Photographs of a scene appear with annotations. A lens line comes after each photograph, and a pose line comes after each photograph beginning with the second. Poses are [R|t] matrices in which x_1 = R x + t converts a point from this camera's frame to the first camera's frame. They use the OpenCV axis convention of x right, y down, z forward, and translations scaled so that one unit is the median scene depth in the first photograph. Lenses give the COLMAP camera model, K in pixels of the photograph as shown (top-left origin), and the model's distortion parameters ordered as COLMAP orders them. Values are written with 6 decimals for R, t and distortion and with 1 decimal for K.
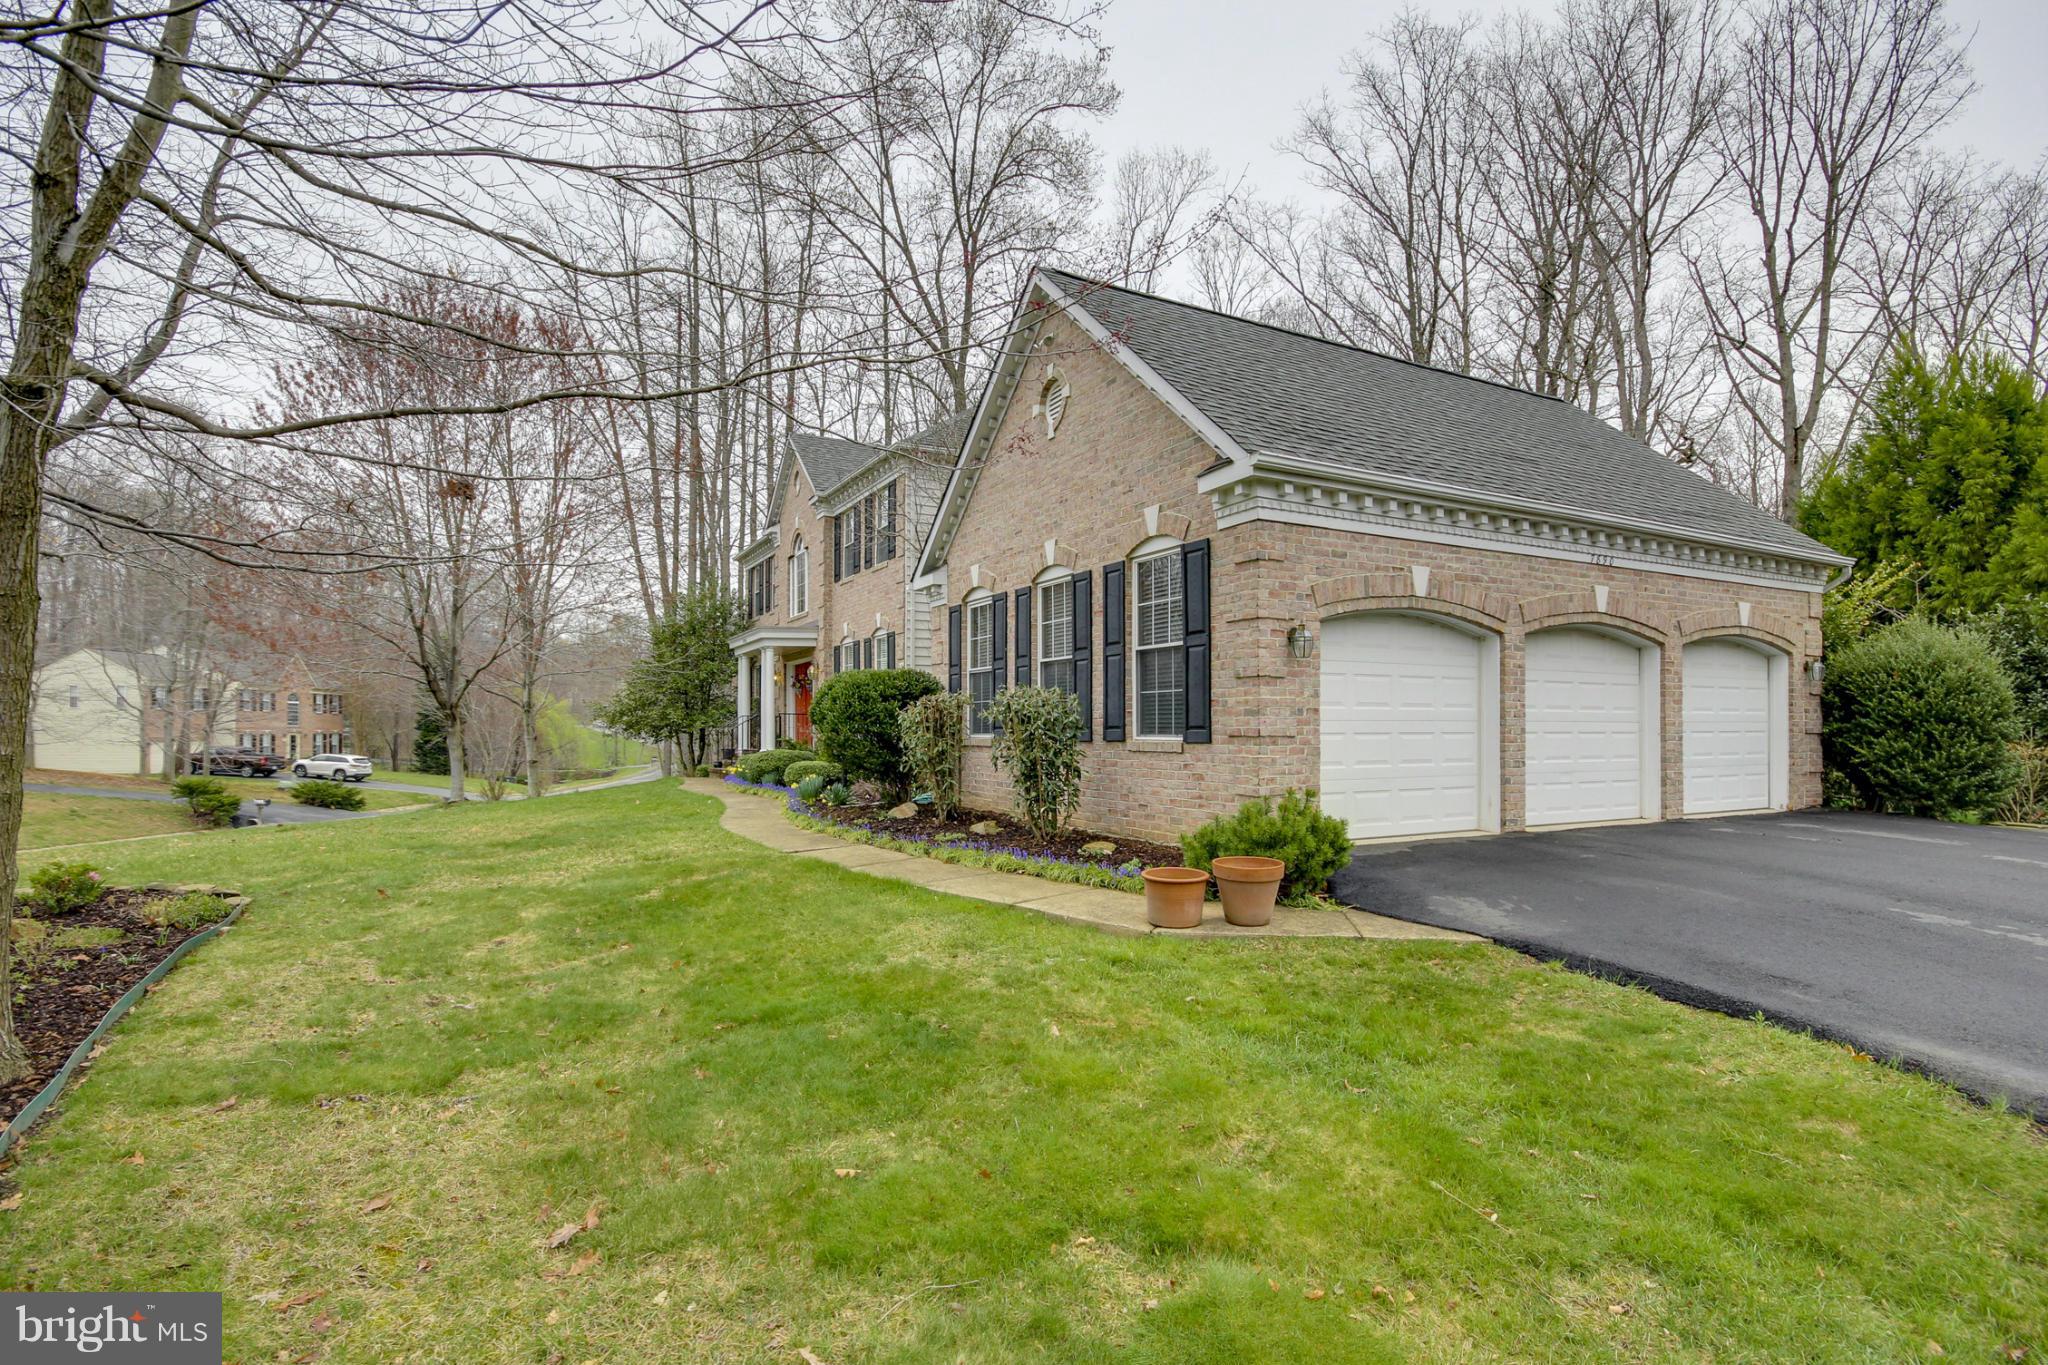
lens RADIAL K [[953.4, 0, 1025.4], [0, 953.4, 693.4], [0, 0, 1]] dist [-0.002528, -0.000449]
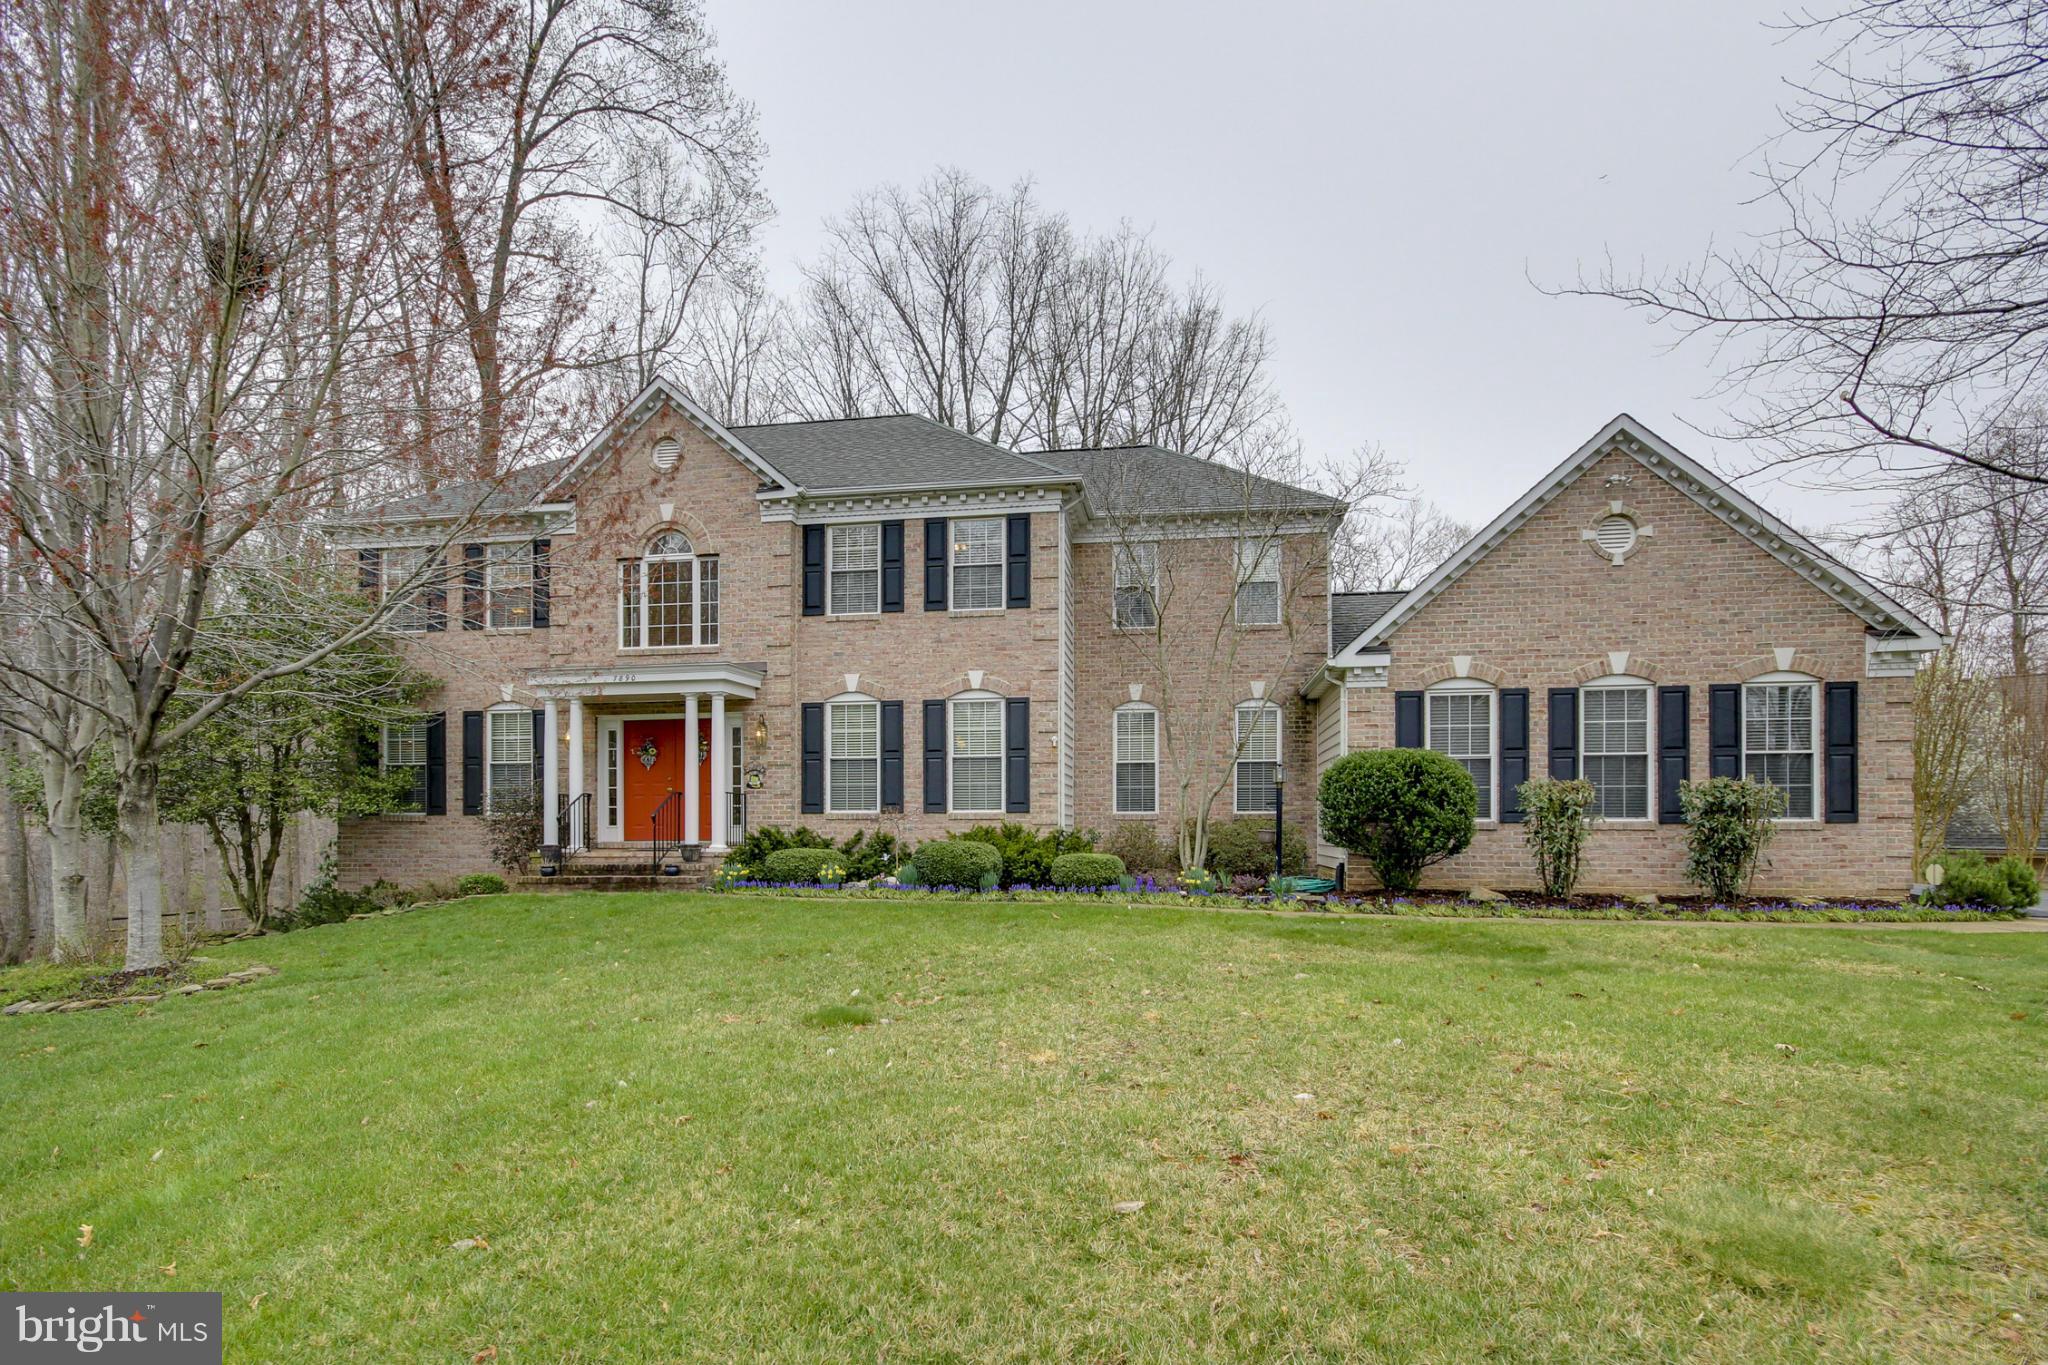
lens RADIAL K [[953.4, 0, 1025.4], [0, 953.4, 693.4], [0, 0, 1]] dist [-0.002528, -0.000449]
pose [[0.592245, 0.024005, 0.805400, -1.475683], [-0.002496, 0.999606, -0.027959, -0.086371], [-0.805754, 0.014549, 0.592072, 0.999773]]
